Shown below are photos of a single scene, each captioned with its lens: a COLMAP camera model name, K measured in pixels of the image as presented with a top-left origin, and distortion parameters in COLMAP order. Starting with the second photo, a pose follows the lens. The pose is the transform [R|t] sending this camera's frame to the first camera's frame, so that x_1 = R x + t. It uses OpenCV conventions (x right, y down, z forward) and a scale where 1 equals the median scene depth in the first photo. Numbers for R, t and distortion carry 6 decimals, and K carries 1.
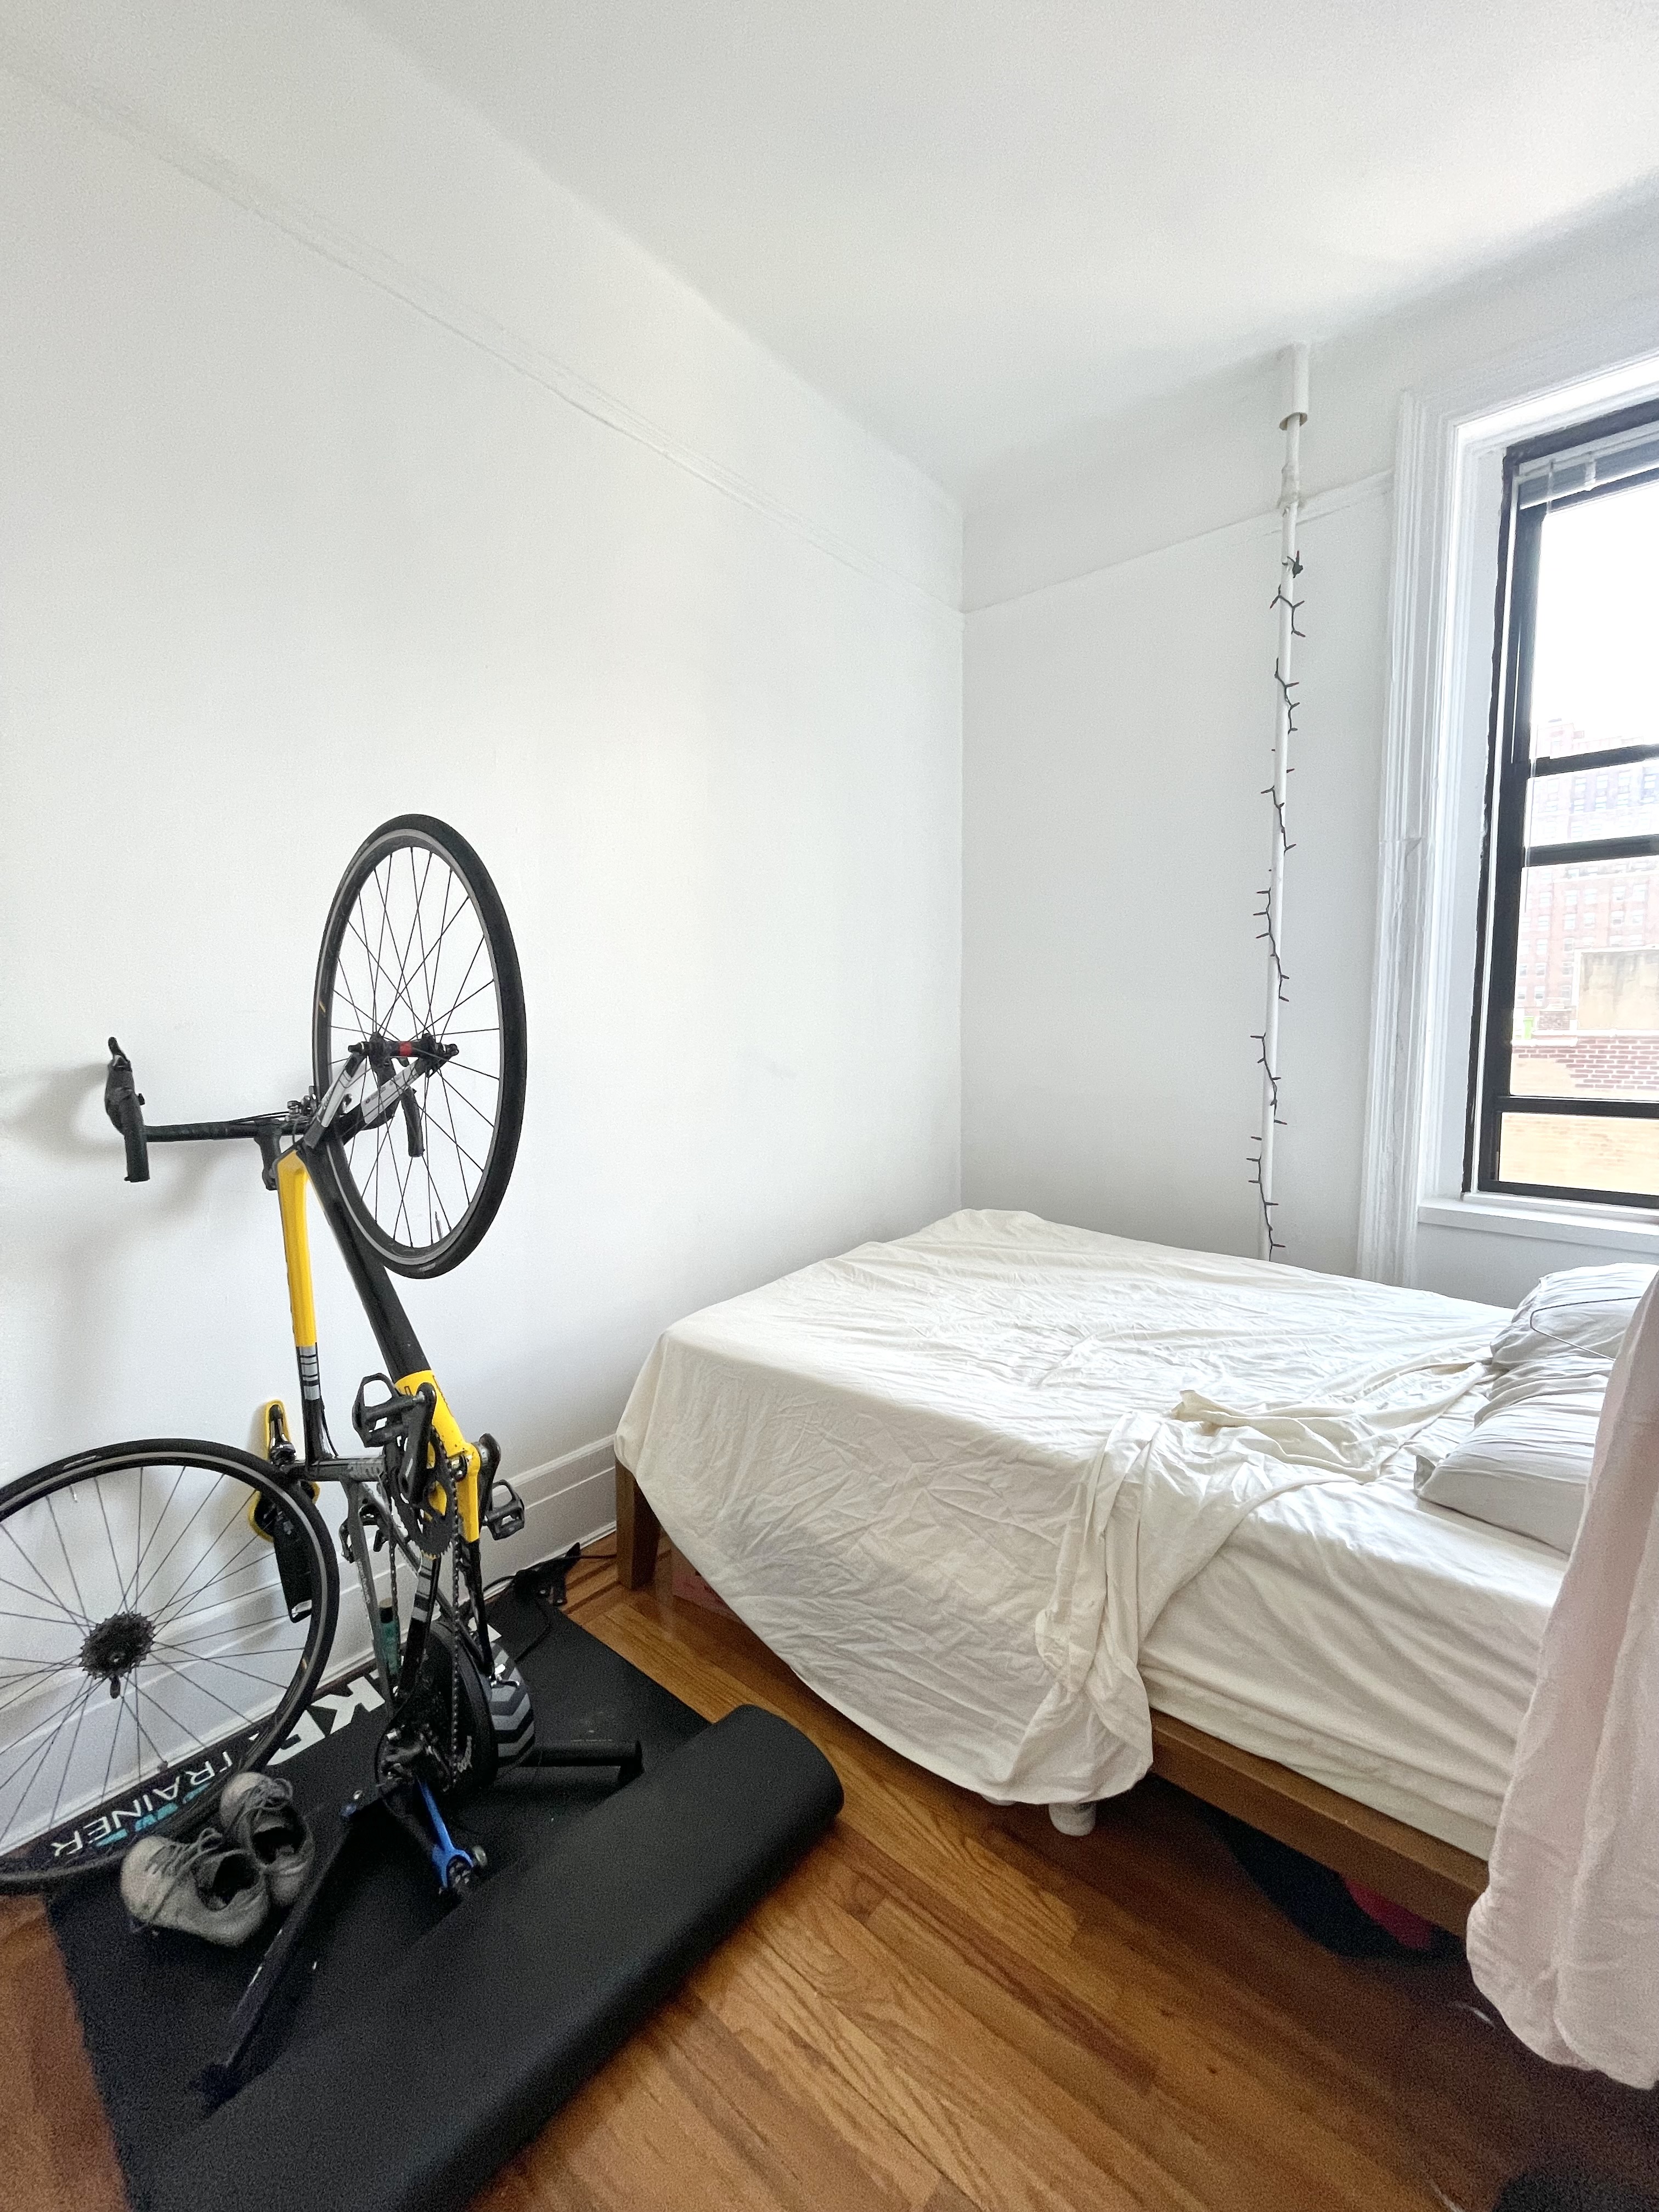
lens RADIAL K [[894.9, 0, 827.3], [0, 894.9, 1098.2], [0, 0, 1]] dist [-0.017455, 0.010489]
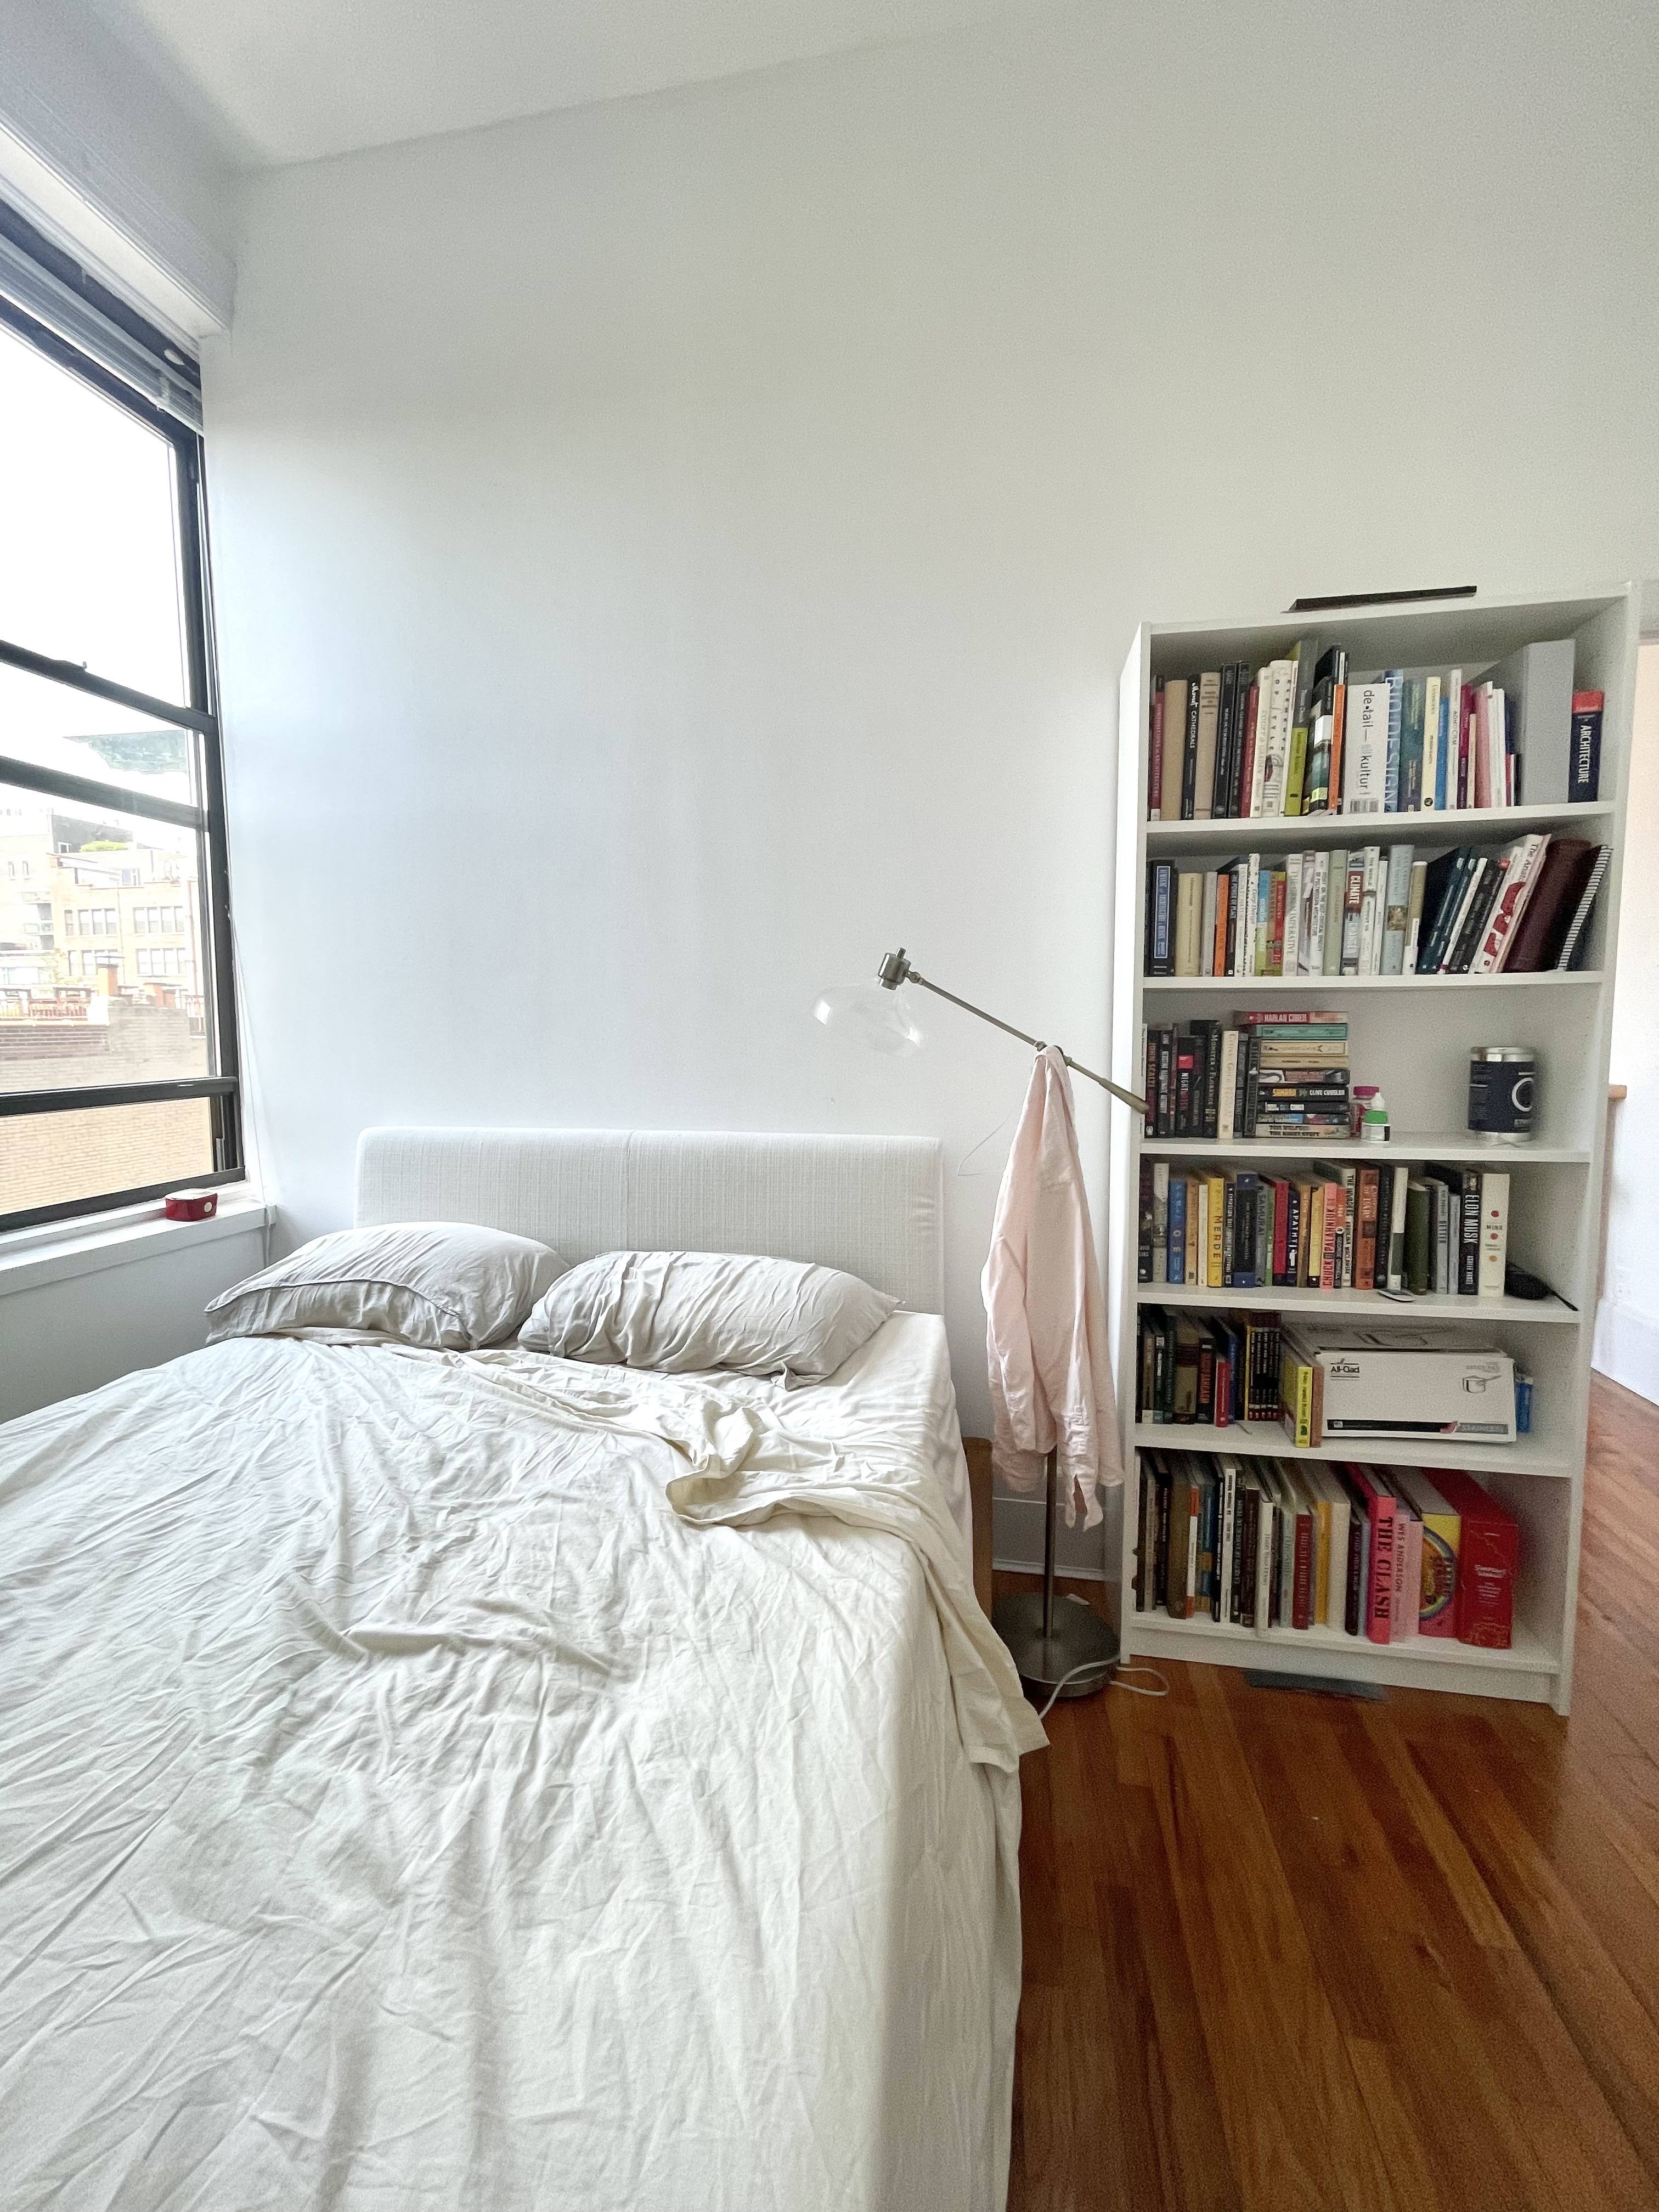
lens RADIAL K [[894.9, 0, 827.3], [0, 894.9, 1098.2], [0, 0, 1]] dist [-0.017455, 0.010489]
pose [[-0.504054, -0.060549, 0.861547, -0.216173], [0.085183, 0.989191, 0.119357, -0.037031], [-0.859461, 0.133551, -0.493448, 1.043288]]
